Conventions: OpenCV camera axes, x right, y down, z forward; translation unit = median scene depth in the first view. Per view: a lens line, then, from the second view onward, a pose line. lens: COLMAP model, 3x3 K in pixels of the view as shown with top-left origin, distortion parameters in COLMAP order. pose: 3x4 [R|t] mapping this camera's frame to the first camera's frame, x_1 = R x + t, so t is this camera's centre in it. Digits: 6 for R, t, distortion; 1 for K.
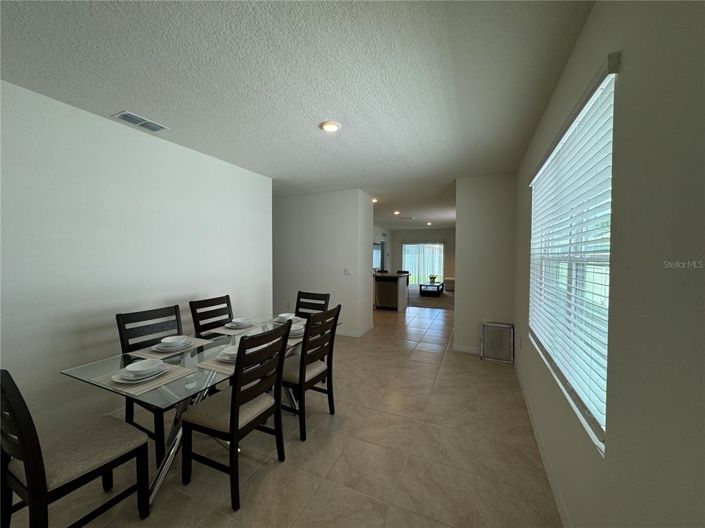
lens RADIAL K [[281.7, 0, 352.5], [0, 281.7, 264.0], [0, 0, 1]] dist [-0.001048, -0.000208]
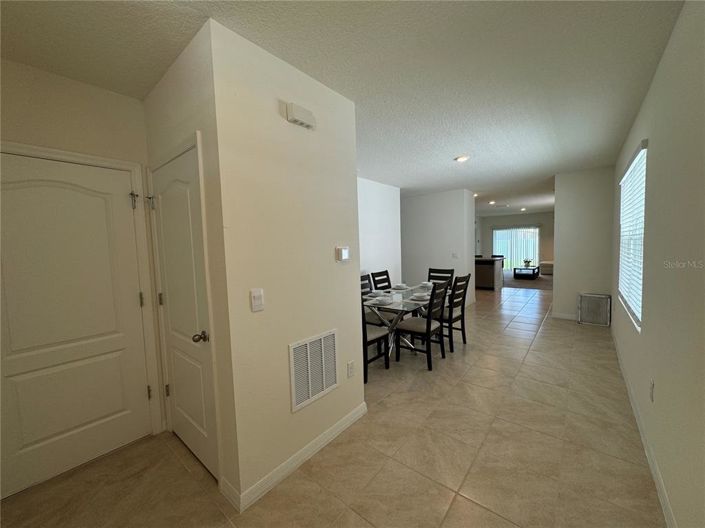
lens RADIAL K [[281.7, 0, 352.5], [0, 281.7, 264.0], [0, 0, 1]] dist [-0.001048, -0.000208]
pose [[0.964890, -0.015935, -0.262170, -0.152261], [0.026100, 0.999034, 0.035339, 0.011421], [0.261353, -0.040941, 0.964375, -0.388544]]
